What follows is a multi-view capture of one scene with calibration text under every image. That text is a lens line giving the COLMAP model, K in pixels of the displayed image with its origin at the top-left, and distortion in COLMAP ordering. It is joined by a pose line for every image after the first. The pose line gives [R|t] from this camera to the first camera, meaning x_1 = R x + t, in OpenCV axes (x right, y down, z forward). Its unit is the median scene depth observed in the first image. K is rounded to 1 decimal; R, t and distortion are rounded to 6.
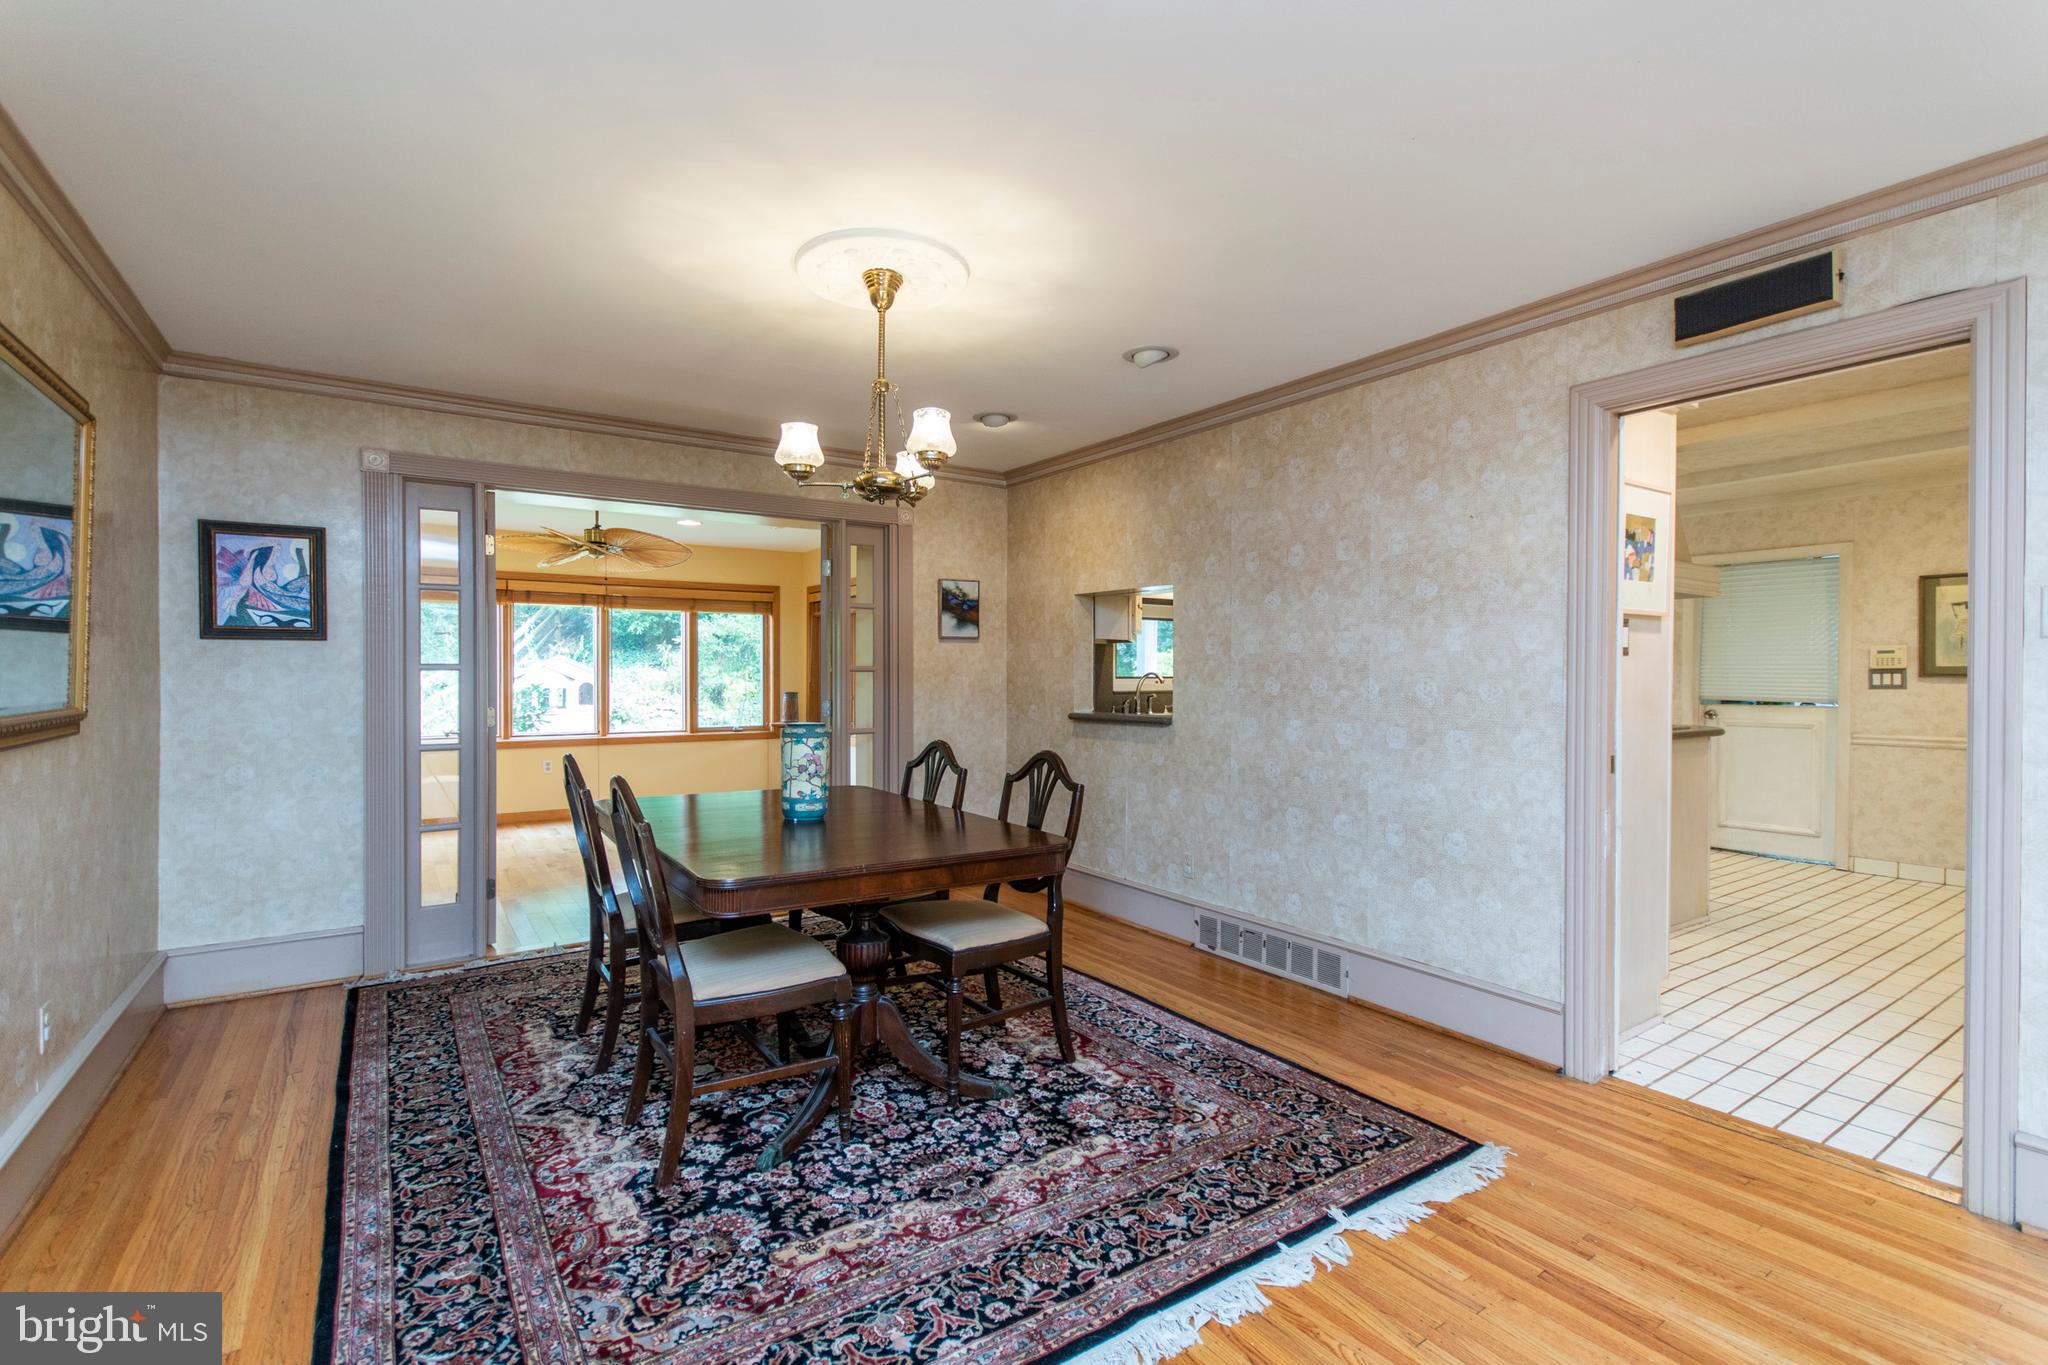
lens RADIAL K [[919.0, 0, 1028.7], [0, 919.0, 681.1], [0, 0, 1]] dist [-0.001720, -0.000118]
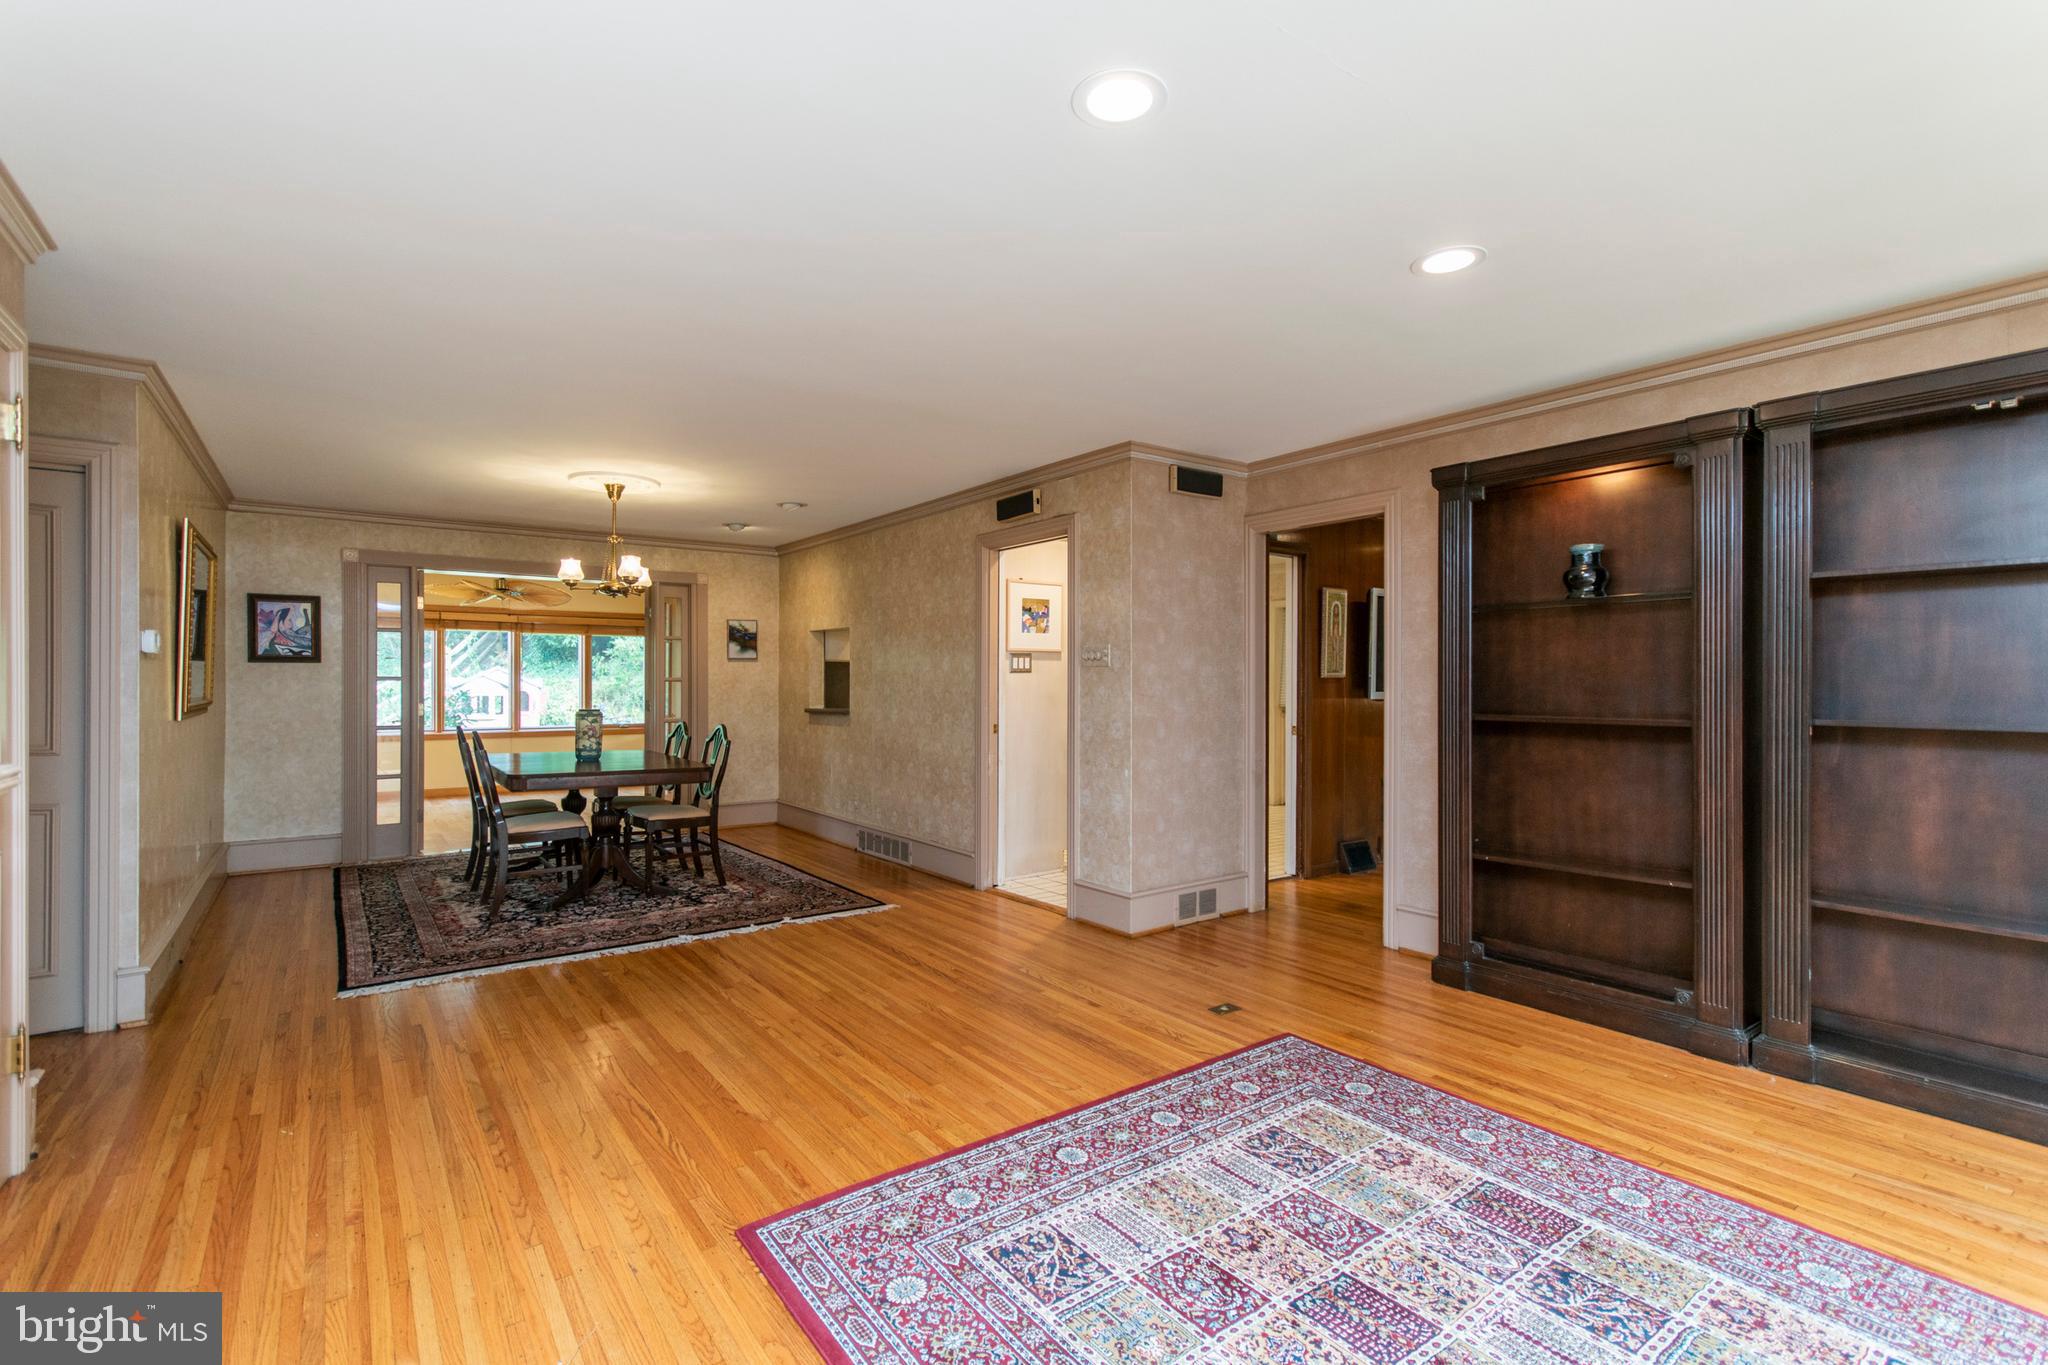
lens RADIAL K [[928.3, 0, 1003.0], [0, 928.3, 684.7], [0, 0, 1]] dist [0.004981, -0.000223]
pose [[0.999889, -0.000022, 0.014918, 0.480198], [0.000125, 0.999976, -0.006905, 0.008065], [-0.014918, 0.006906, 0.999865, -0.756319]]
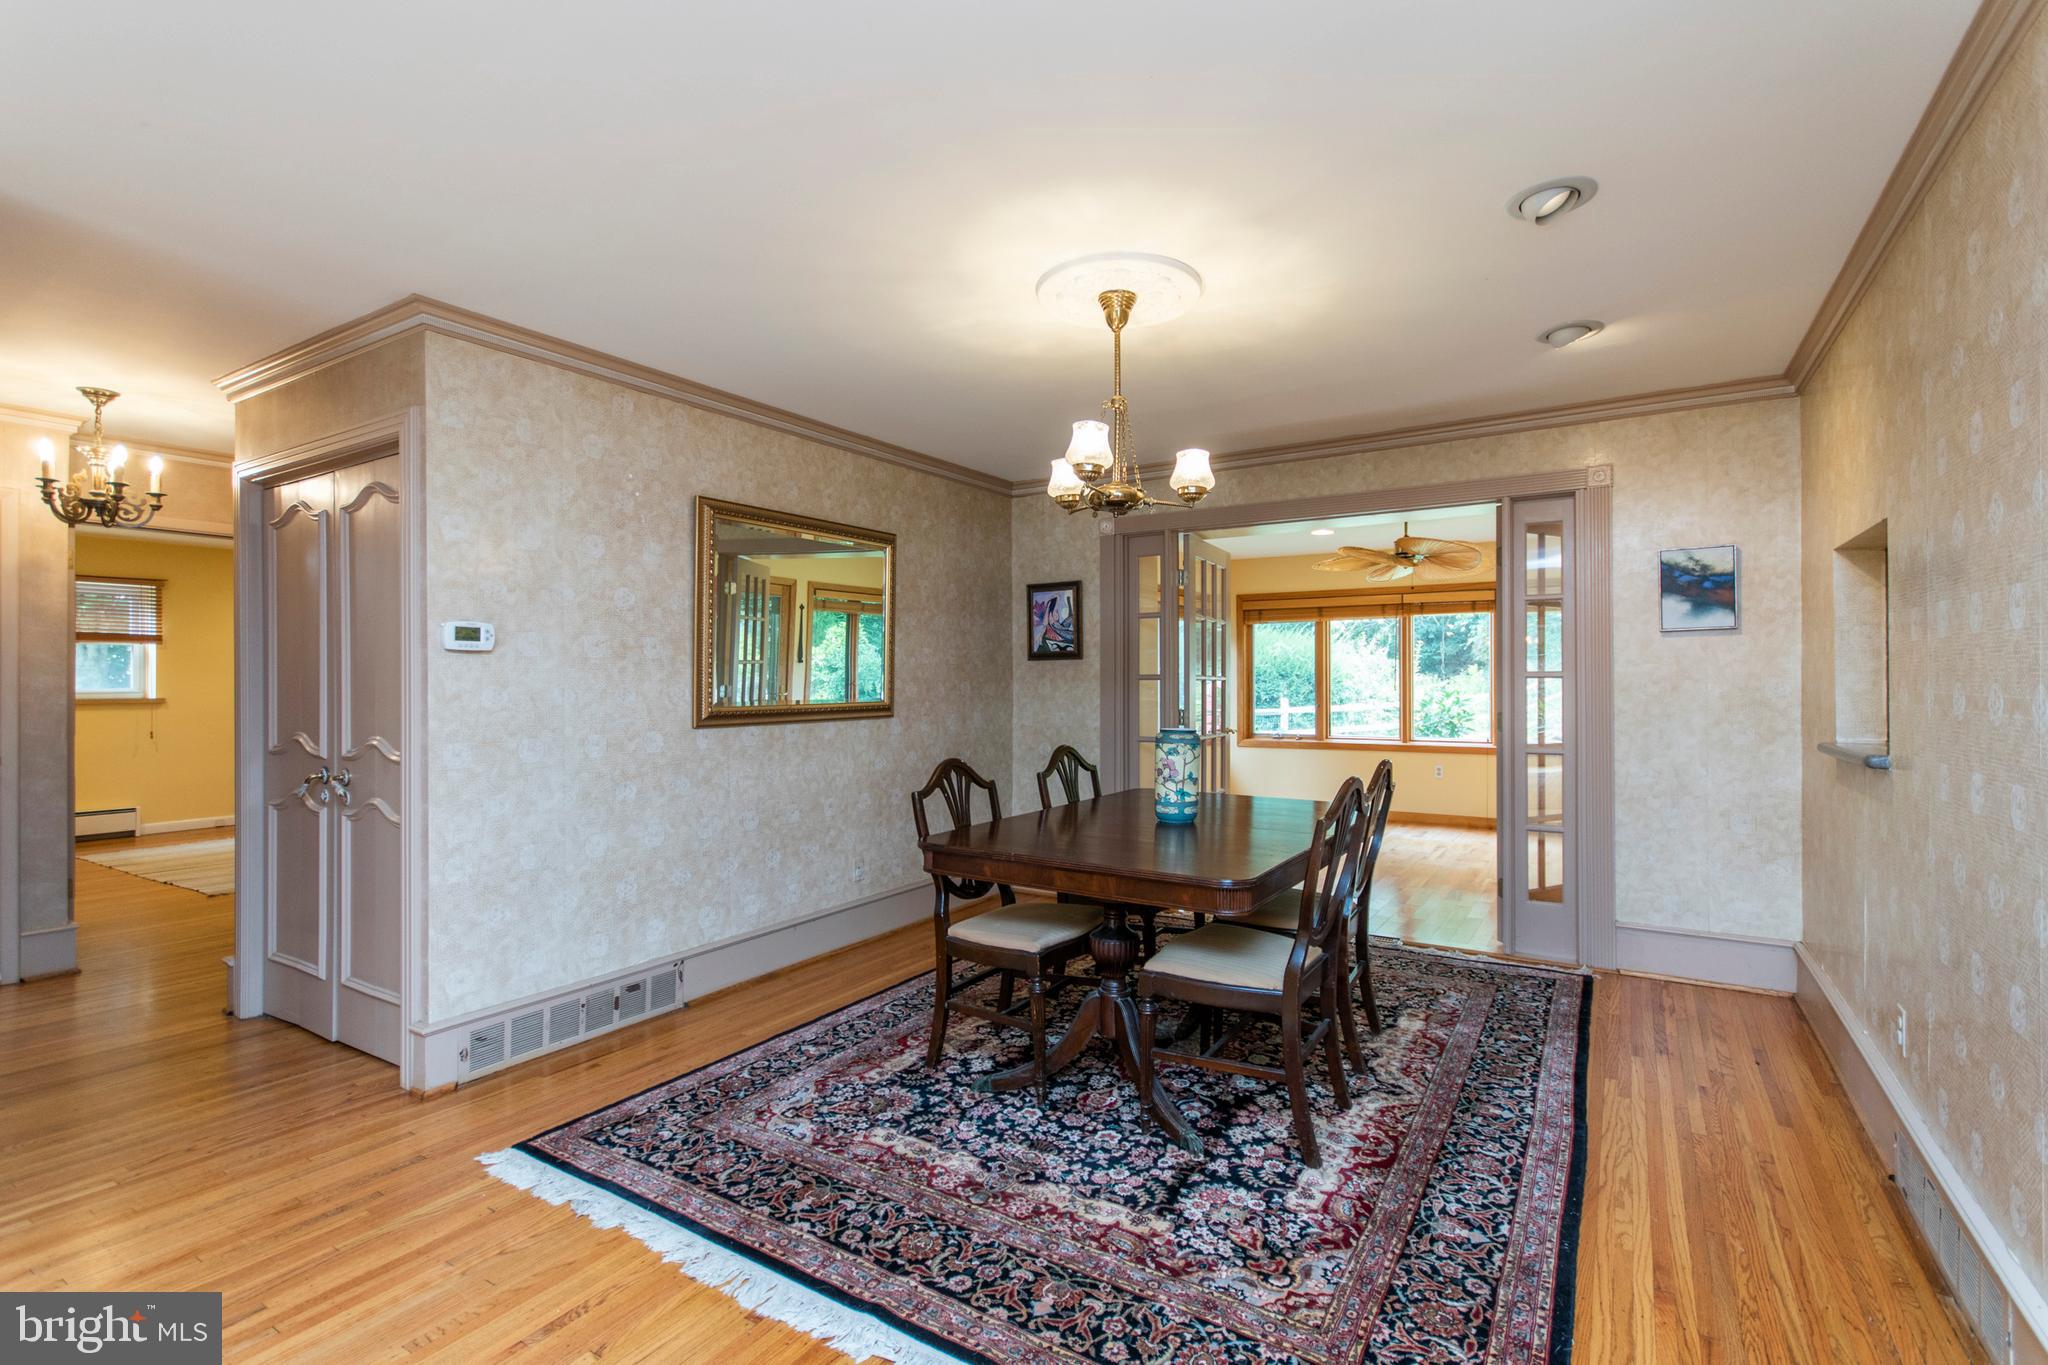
lens RADIAL K [[936.1, 0, 1036.2], [0, 936.1, 678.8], [0, 0, 1]] dist [-0.001725, -0.000061]
pose [[0.403211, -0.006329, -0.915085, 0.558184], [-0.004133, 0.999953, -0.008737, -0.000790], [0.915098, 0.007304, 0.403166, 0.361447]]
